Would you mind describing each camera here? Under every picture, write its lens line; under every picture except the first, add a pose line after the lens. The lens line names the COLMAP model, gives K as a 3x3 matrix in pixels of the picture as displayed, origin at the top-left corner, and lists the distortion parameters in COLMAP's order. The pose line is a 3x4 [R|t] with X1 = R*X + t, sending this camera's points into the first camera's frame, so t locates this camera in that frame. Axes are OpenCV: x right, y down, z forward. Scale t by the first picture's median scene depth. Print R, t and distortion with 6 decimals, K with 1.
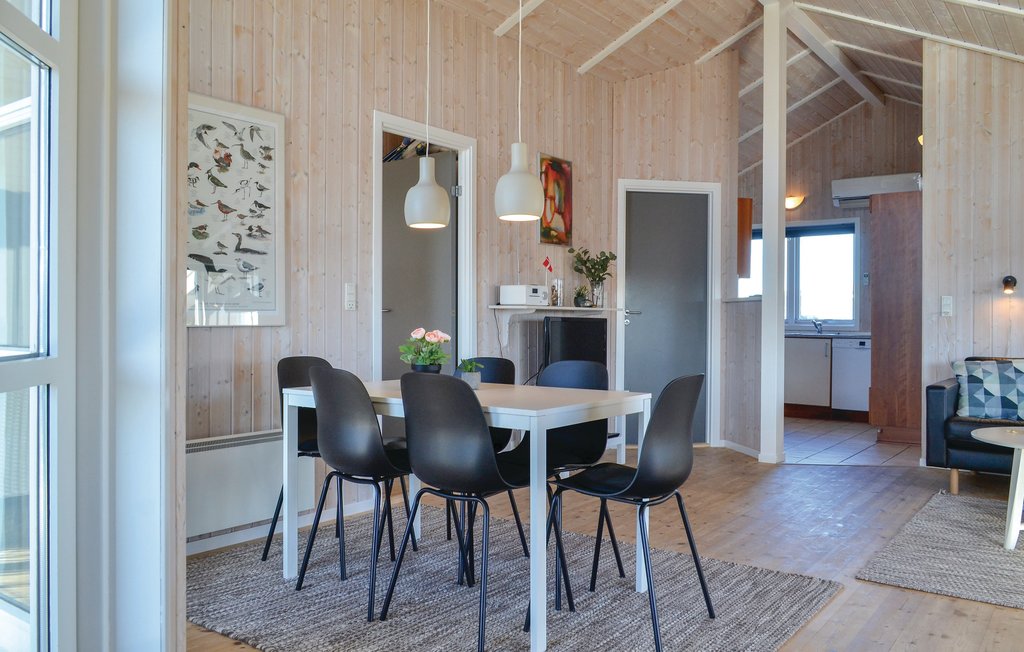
lens RADIAL K [[807.1, 0, 521.9], [0, 807.1, 329.0], [0, 0, 1]] dist [-0.011761, 0.004791]
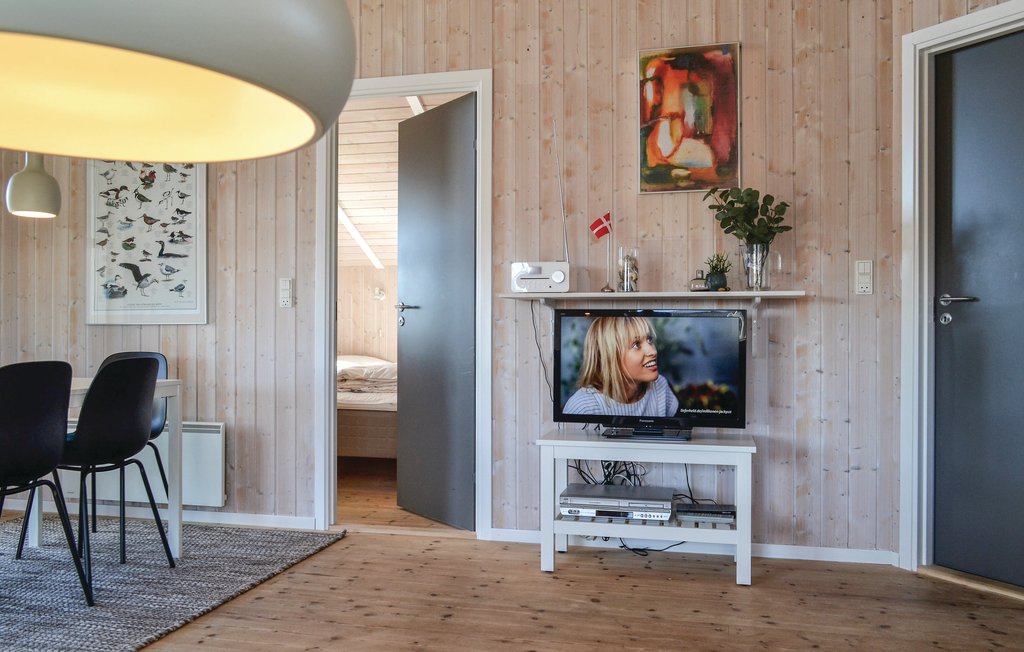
lens RADIAL K [[807.1, 0, 521.9], [0, 807.1, 329.0], [0, 0, 1]] dist [-0.011761, 0.004791]
pose [[0.391413, -0.002553, -0.920211, 0.574426], [-0.008045, 0.999948, -0.006196, 0.004005], [0.920180, 0.009828, 0.391373, 0.680693]]
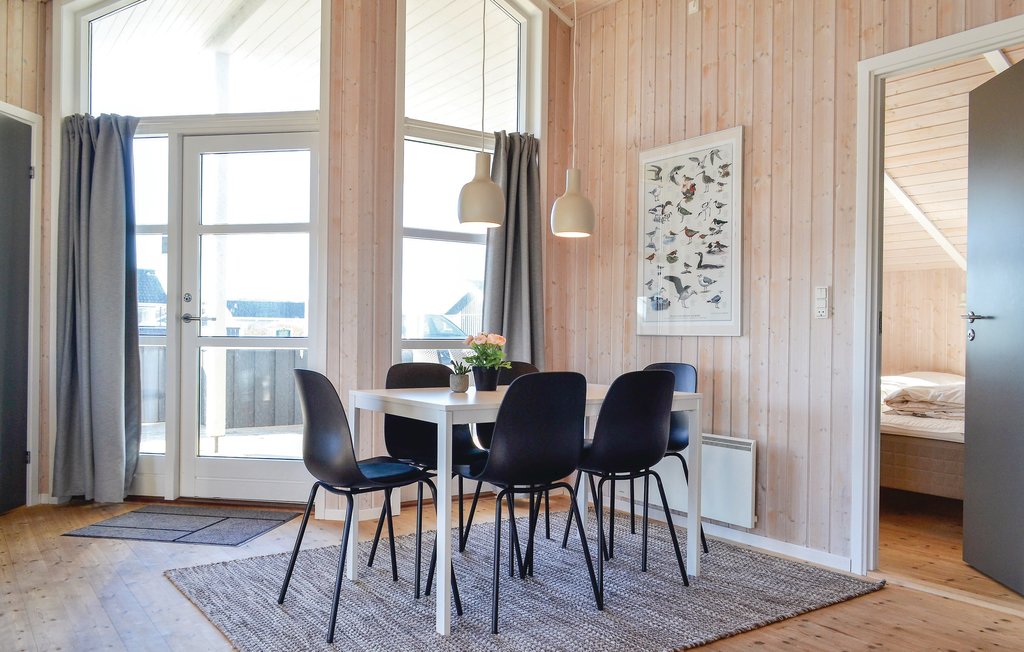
lens RADIAL K [[807.1, 0, 521.9], [0, 807.1, 329.0], [0, 0, 1]] dist [-0.011761, 0.004791]
pose [[-0.306084, -0.011114, -0.951940, 0.520650], [-0.021642, 0.999755, -0.004714, -0.001313], [0.951759, 0.019159, -0.306249, 0.737051]]
